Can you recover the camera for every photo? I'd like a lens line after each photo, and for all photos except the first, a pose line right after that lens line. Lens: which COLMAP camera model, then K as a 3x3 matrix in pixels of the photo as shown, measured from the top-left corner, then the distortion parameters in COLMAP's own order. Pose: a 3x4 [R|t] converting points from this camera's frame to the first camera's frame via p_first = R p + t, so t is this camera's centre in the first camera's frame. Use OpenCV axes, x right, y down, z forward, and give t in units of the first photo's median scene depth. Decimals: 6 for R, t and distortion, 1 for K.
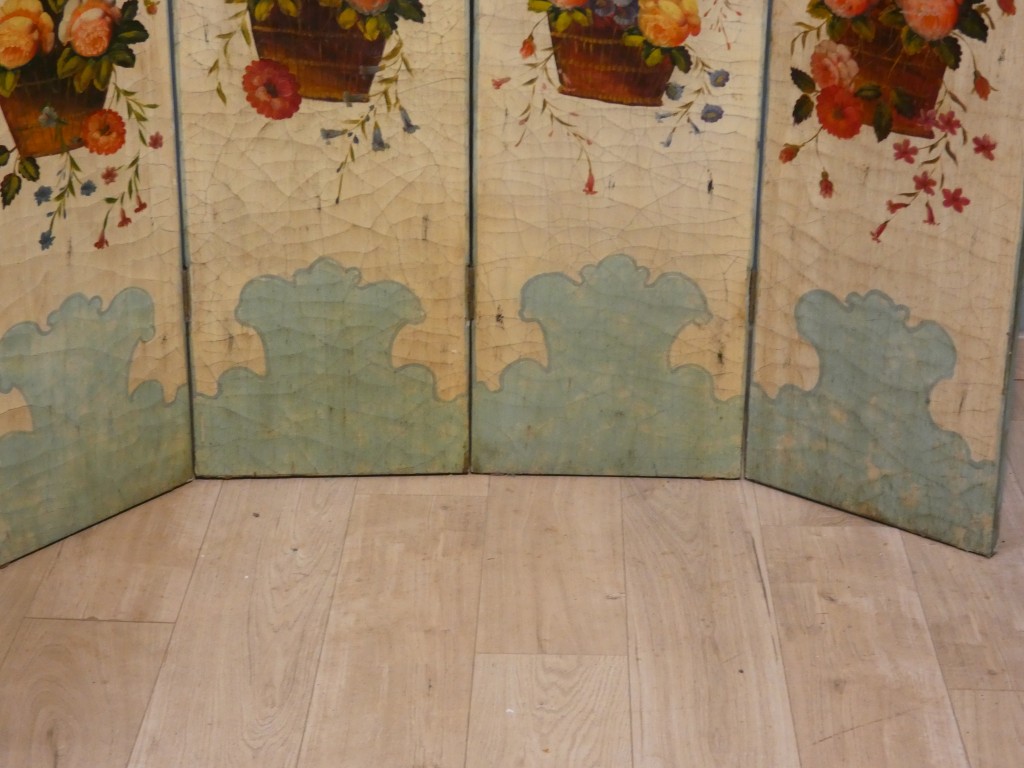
lens RADIAL K [[2359.1, 0, 517.5], [0, 2359.1, 385.5], [0, 0, 1]] dist [0.394231, -2.631549]
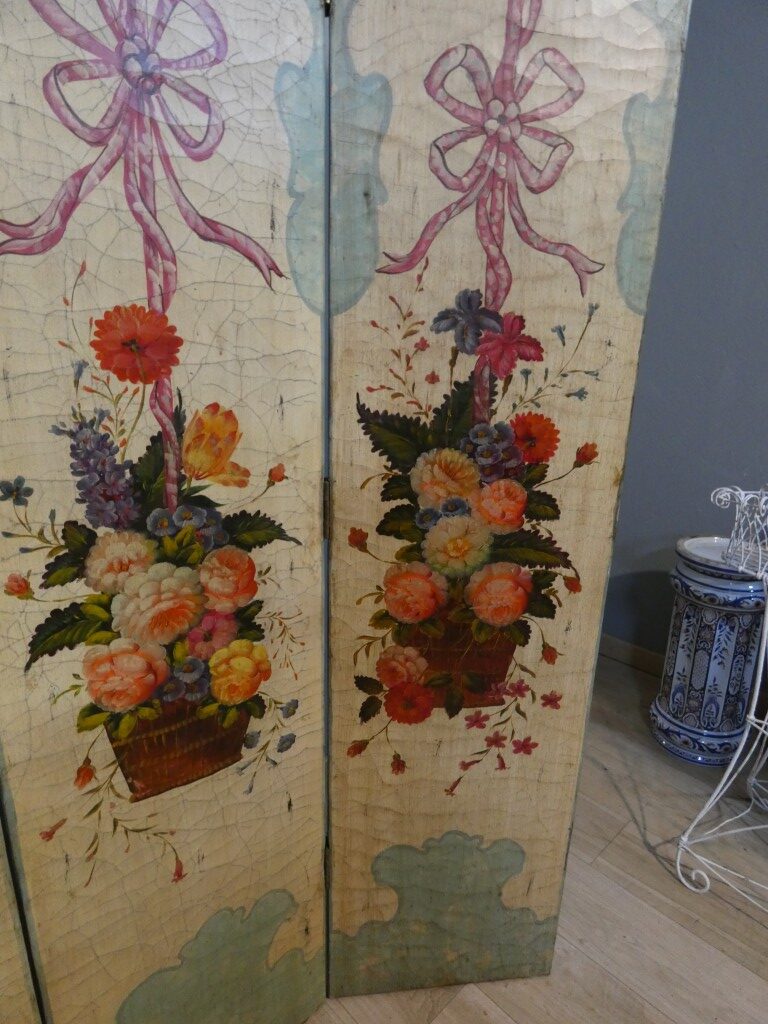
lens RADIAL K [[609.4, 0, 380.9], [0, 609.4, 514.9], [0, 0, 1]] dist [-0.008711, 0.014382]
pose [[0.703217, -0.195393, 0.683599, -0.046324], [0.258878, 0.965861, 0.009765, -0.200305], [-0.662169, 0.170102, 0.729793, 0.778242]]
